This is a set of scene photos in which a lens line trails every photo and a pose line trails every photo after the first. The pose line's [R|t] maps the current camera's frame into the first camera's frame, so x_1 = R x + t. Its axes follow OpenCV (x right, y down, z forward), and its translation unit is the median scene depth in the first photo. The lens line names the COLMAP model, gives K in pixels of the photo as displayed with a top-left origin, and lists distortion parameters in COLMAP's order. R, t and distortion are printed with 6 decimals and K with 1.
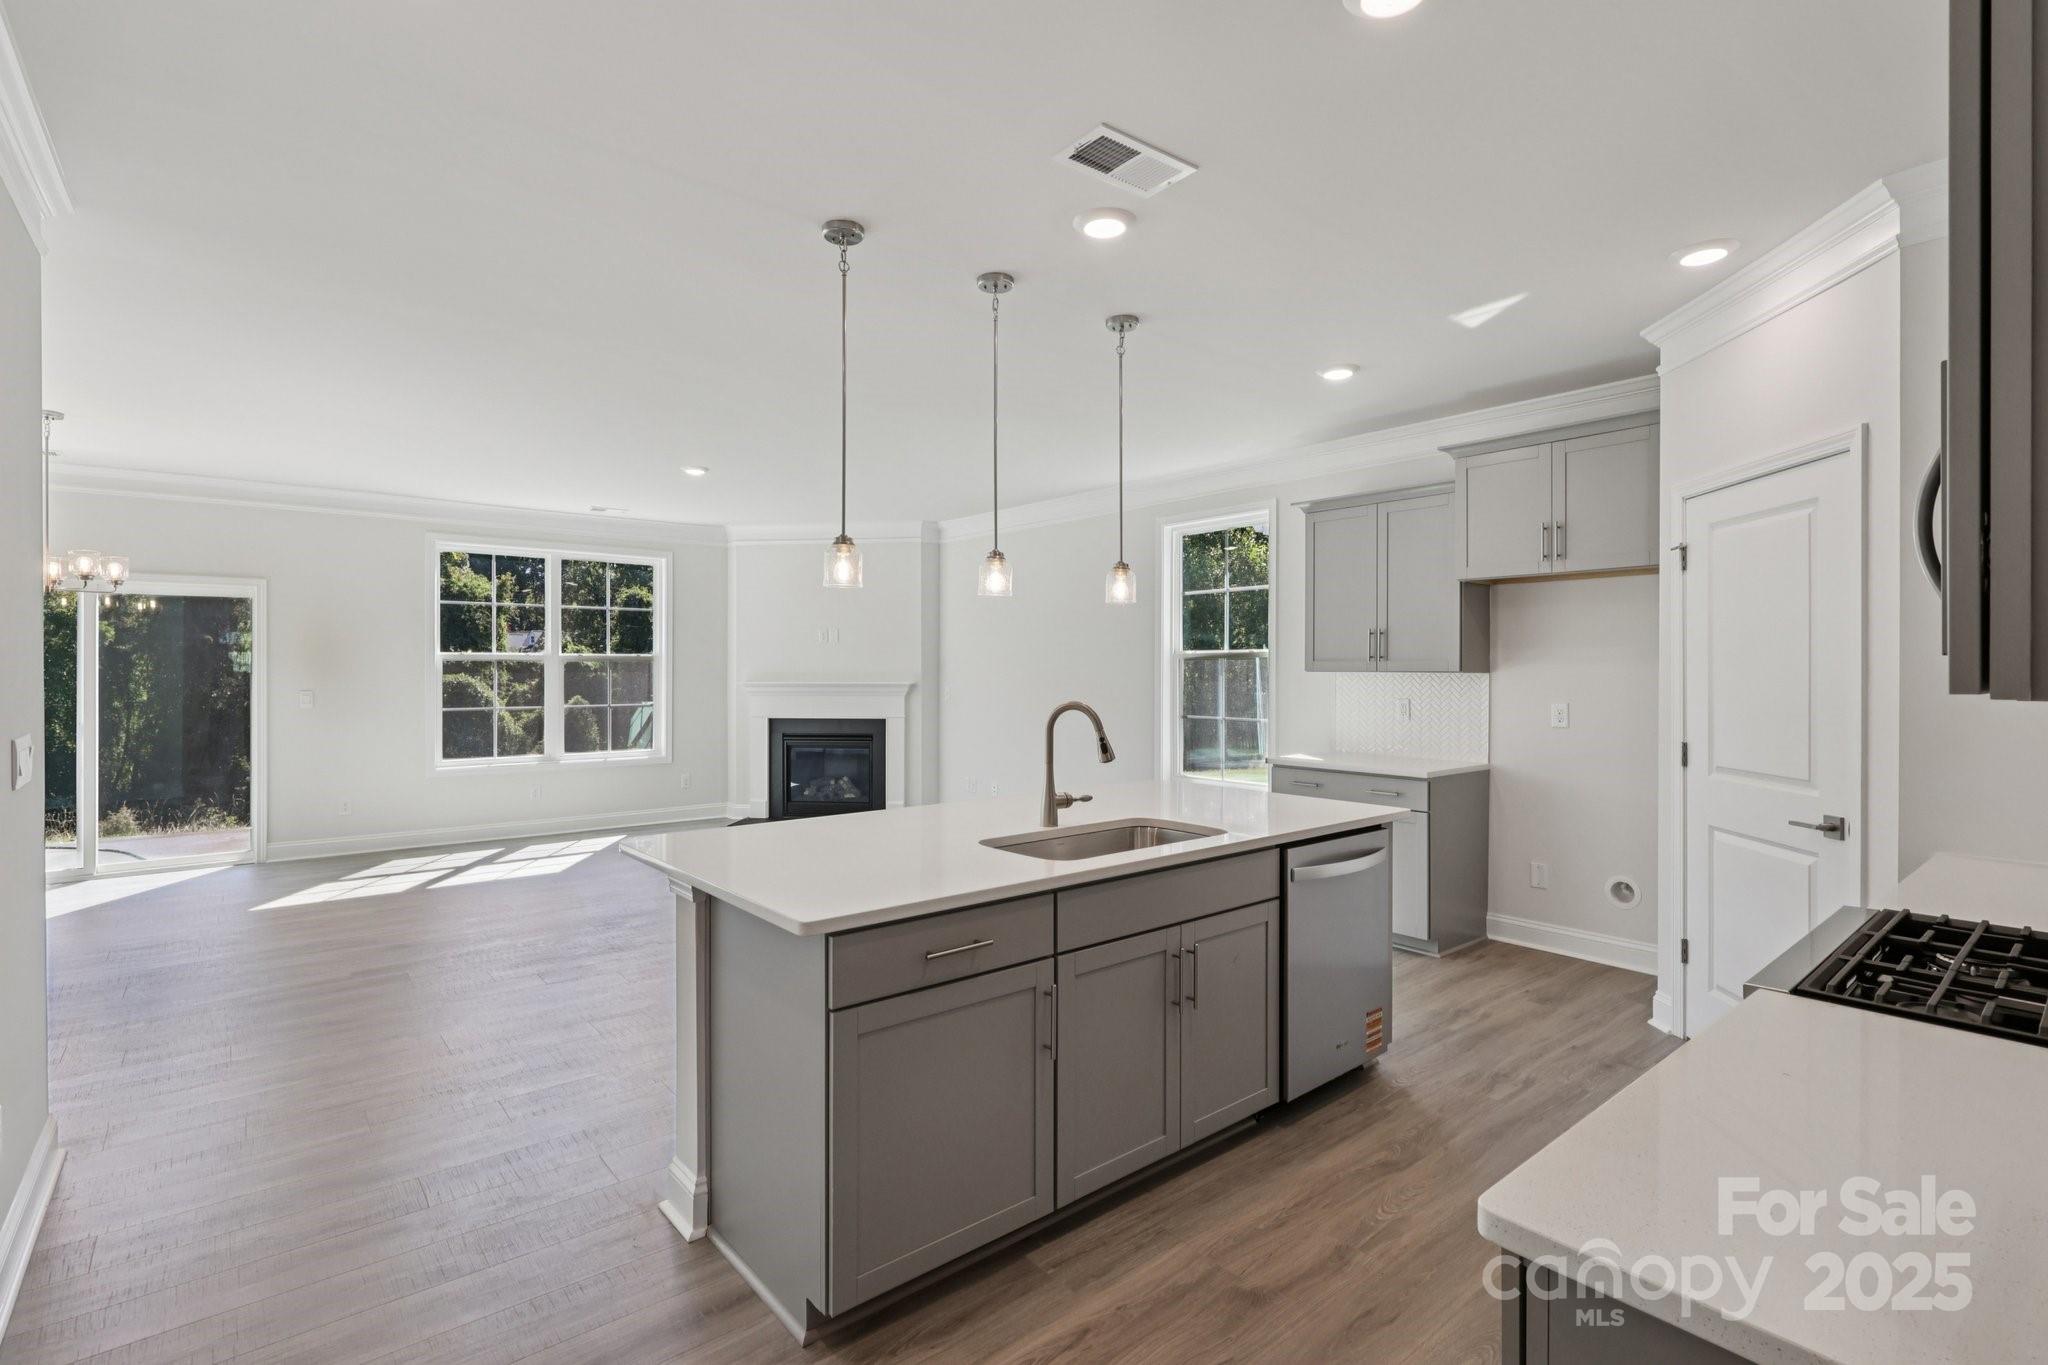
lens RADIAL K [[950.5, 0, 1020.2], [0, 950.5, 680.0], [0, 0, 1]] dist [-0.001873, 0.001166]
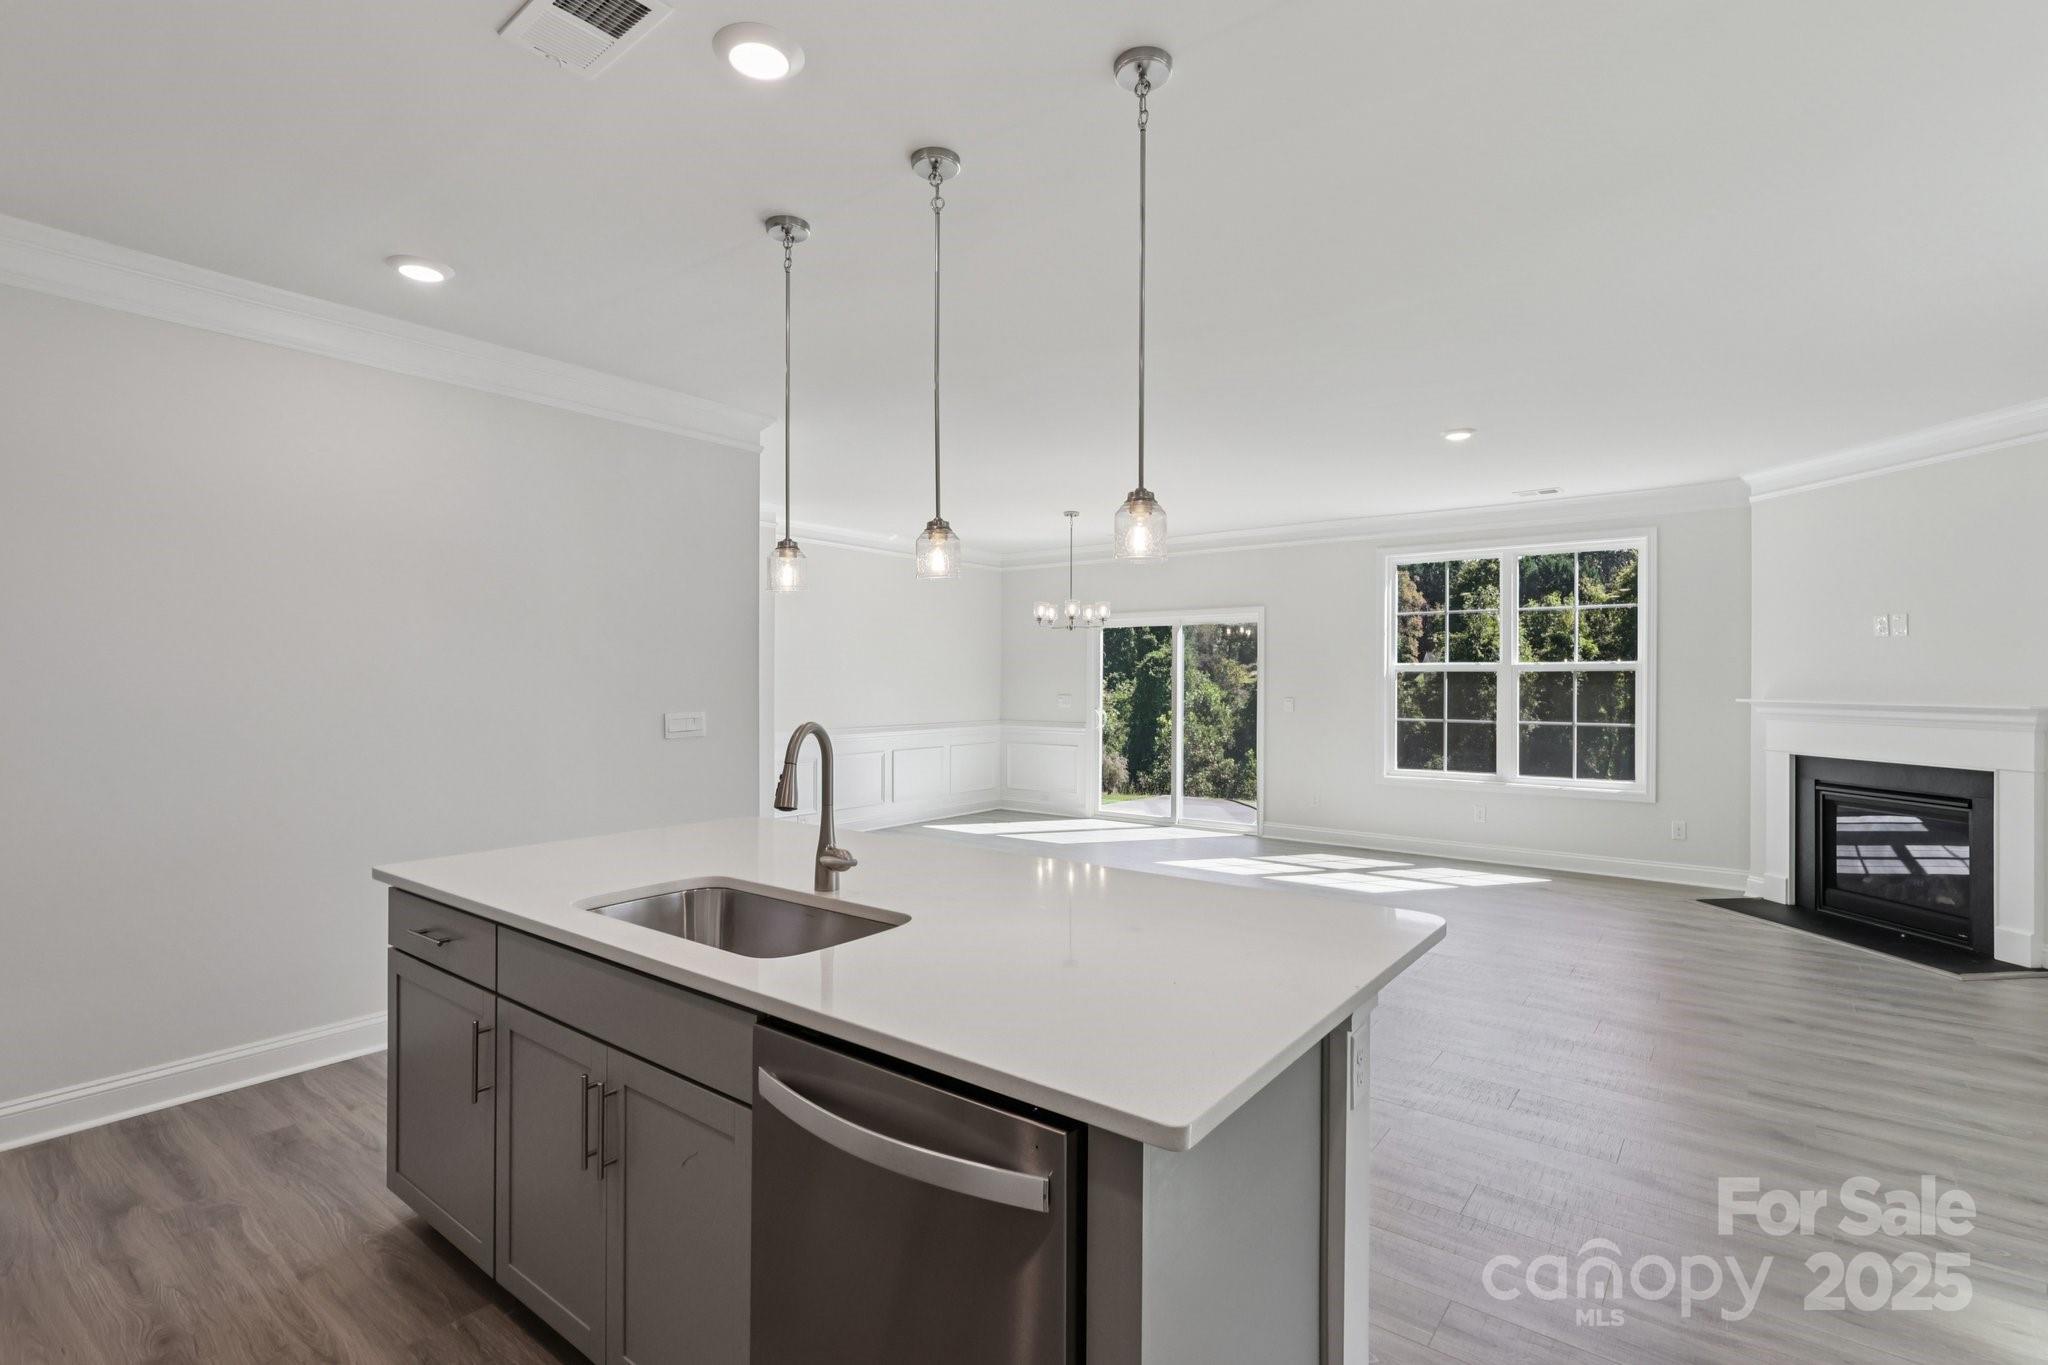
lens RADIAL K [[950.5, 0, 1017.3], [0, 950.5, 673.6], [0, 0, 1]] dist [-0.001873, 0.001166]
pose [[0.212977, -0.004917, -0.977045, 0.598266], [-0.015116, 0.999851, -0.008327, -0.006953], [0.976940, 0.016543, 0.212871, 0.752909]]
